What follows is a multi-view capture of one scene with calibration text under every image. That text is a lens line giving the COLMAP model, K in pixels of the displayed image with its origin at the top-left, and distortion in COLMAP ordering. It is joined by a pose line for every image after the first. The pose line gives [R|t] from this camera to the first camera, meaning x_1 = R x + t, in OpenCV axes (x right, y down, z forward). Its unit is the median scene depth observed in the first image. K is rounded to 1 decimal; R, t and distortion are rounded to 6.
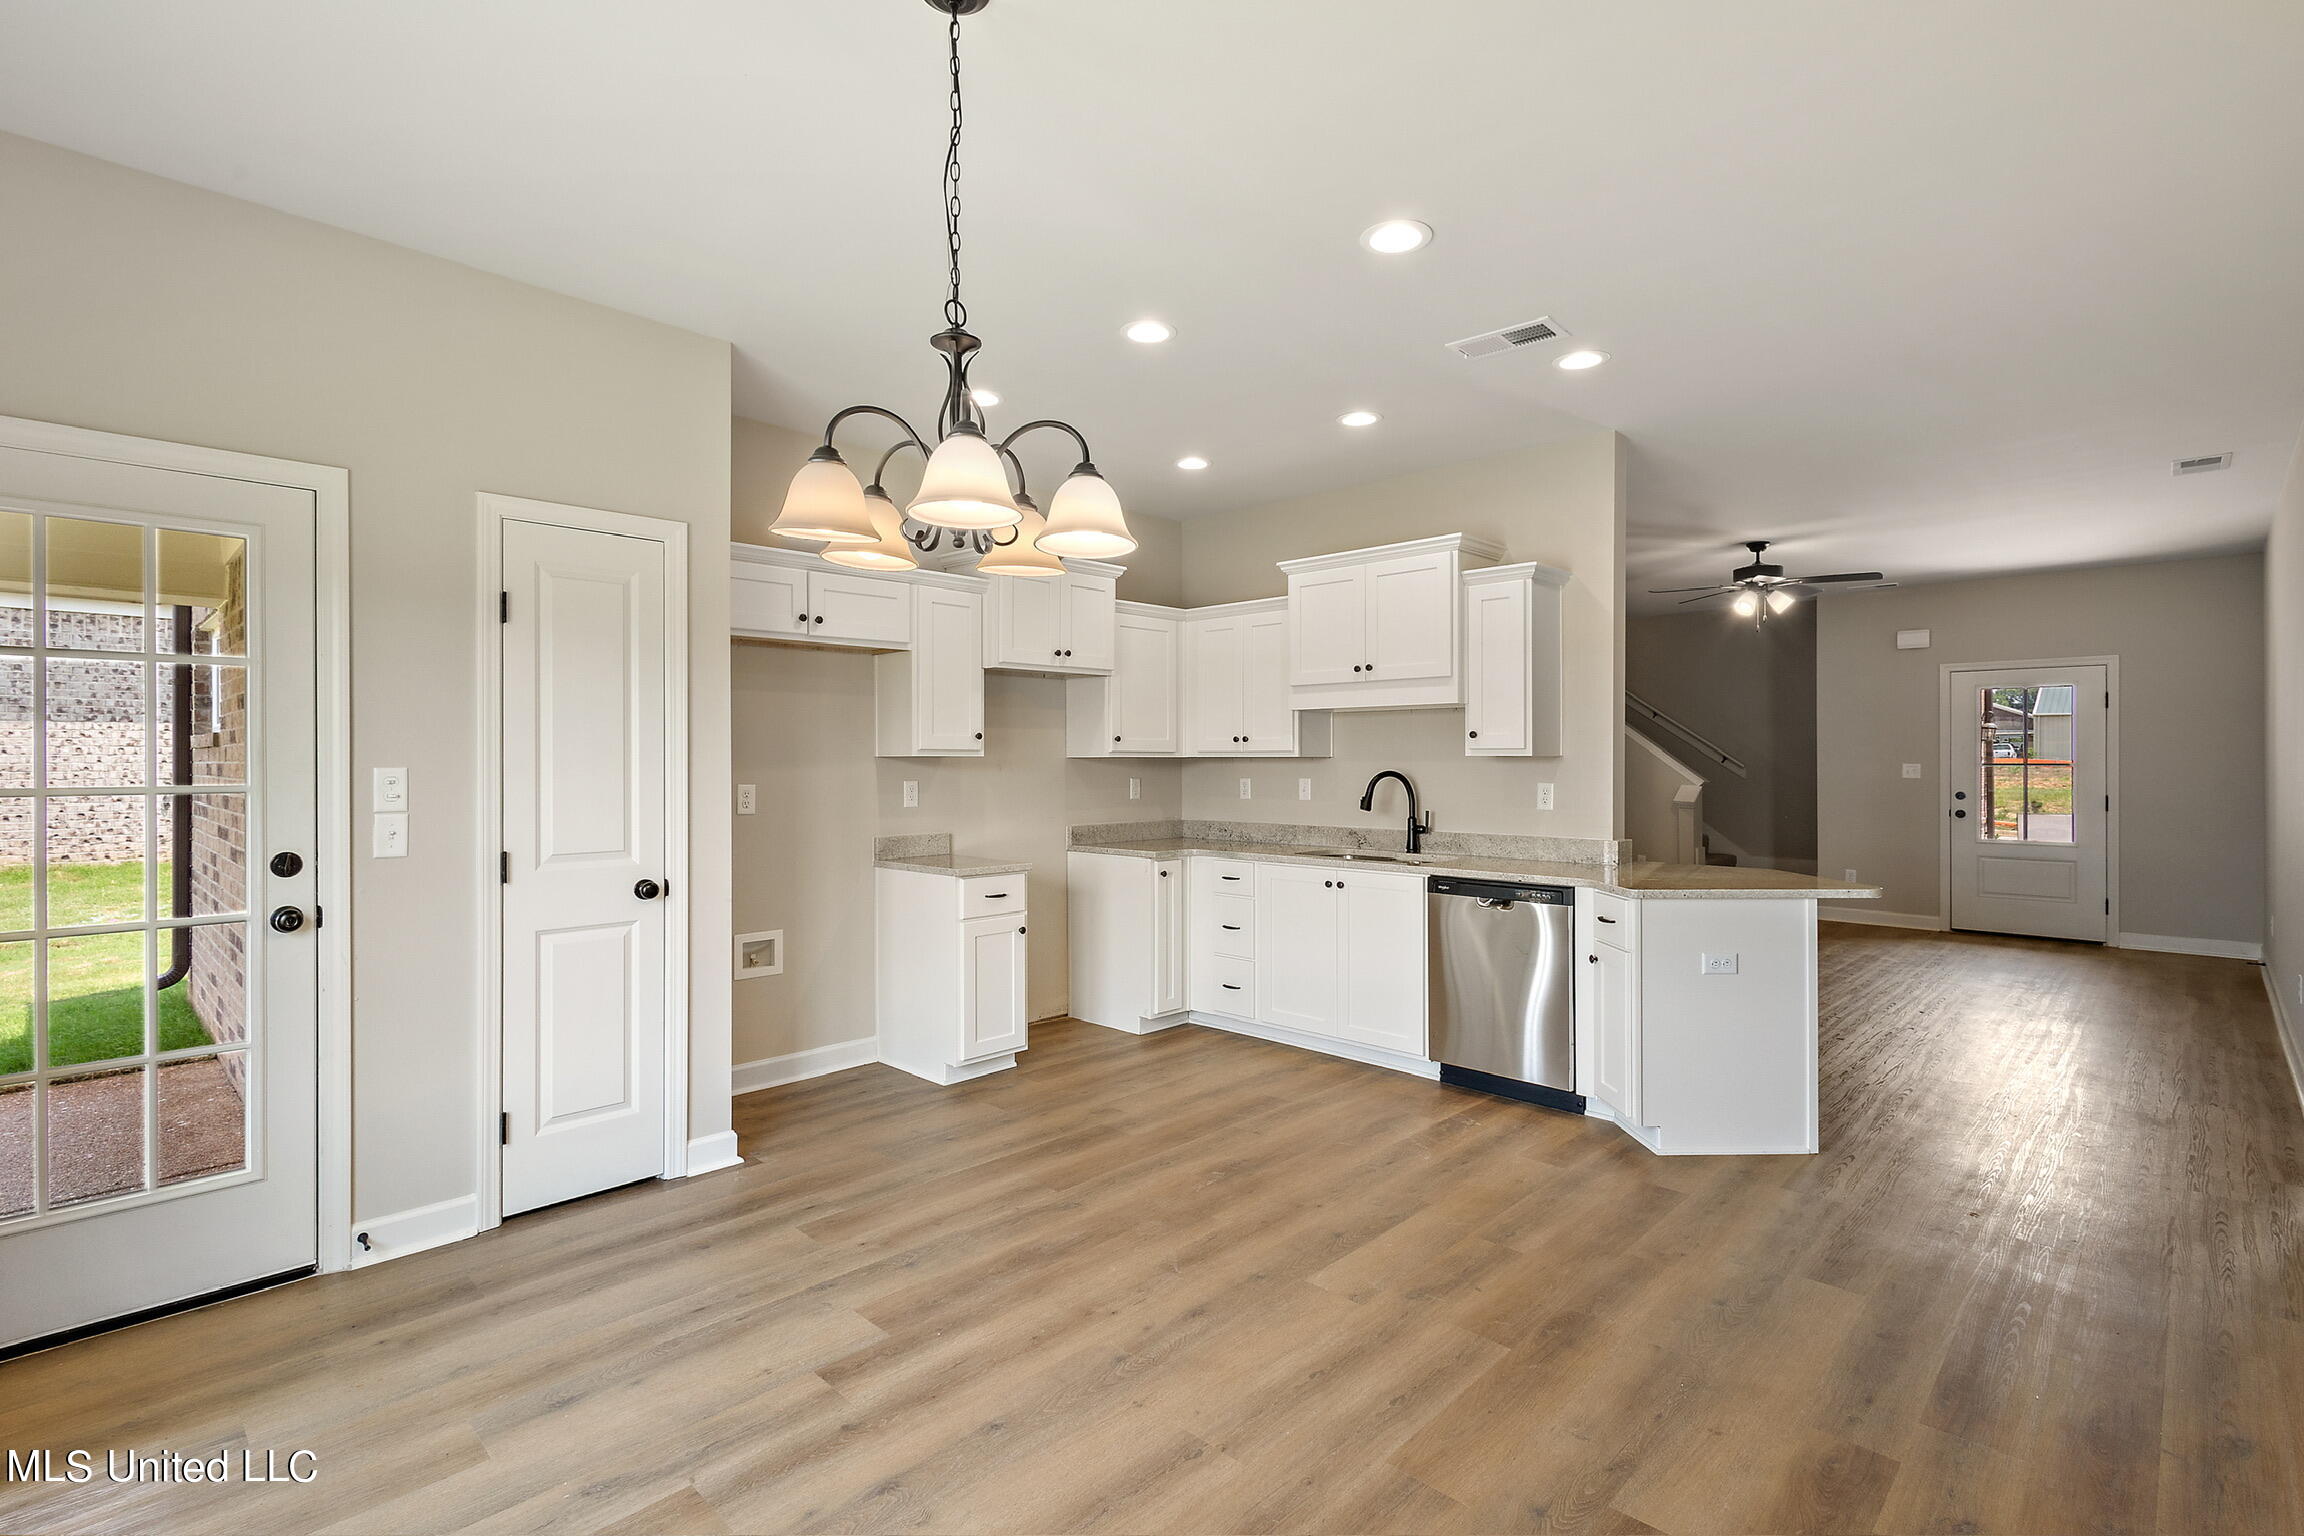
lens RADIAL K [[1076.3, 0, 1156.6], [0, 1076.3, 761.6], [0, 0, 1]] dist [-0.002068, -0.000210]
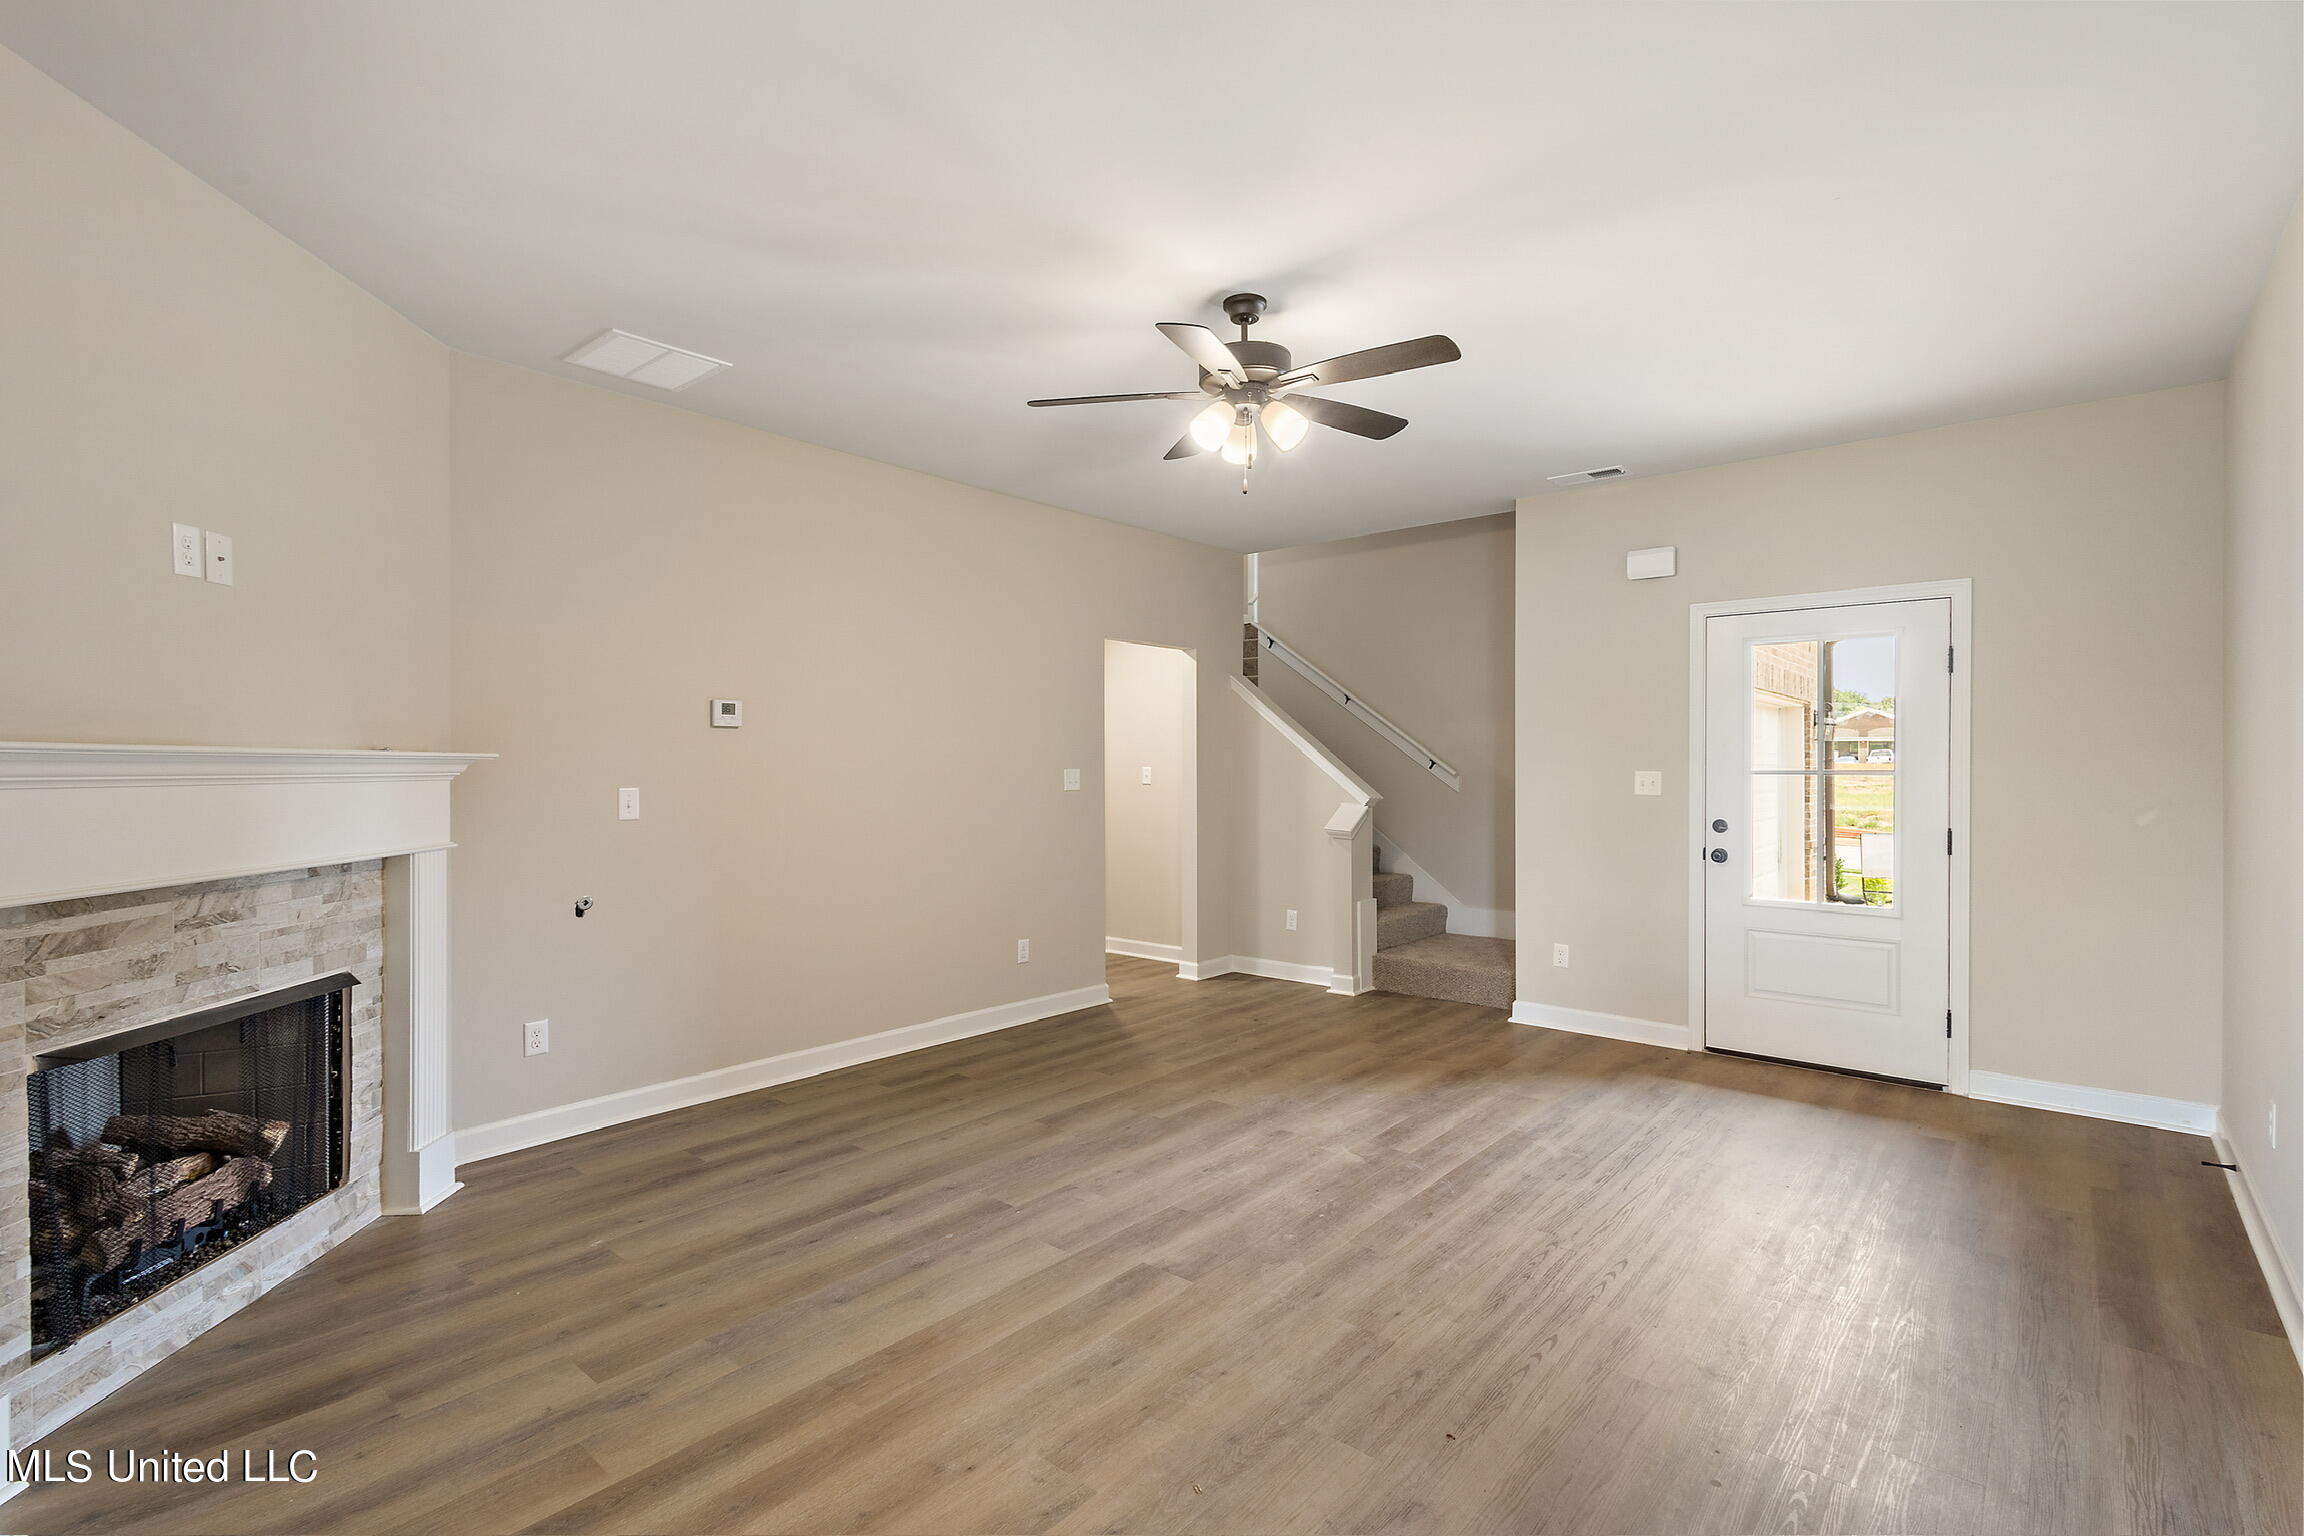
lens RADIAL K [[1076.3, 0, 1147.4], [0, 1076.3, 770.1], [0, 0, 1]] dist [-0.002068, -0.000210]
pose [[0.997885, 0.000404, 0.064996, 0.391498], [-0.000575, 0.999996, 0.002610, -0.000032], [-0.064994, -0.002642, 0.997882, 0.425087]]
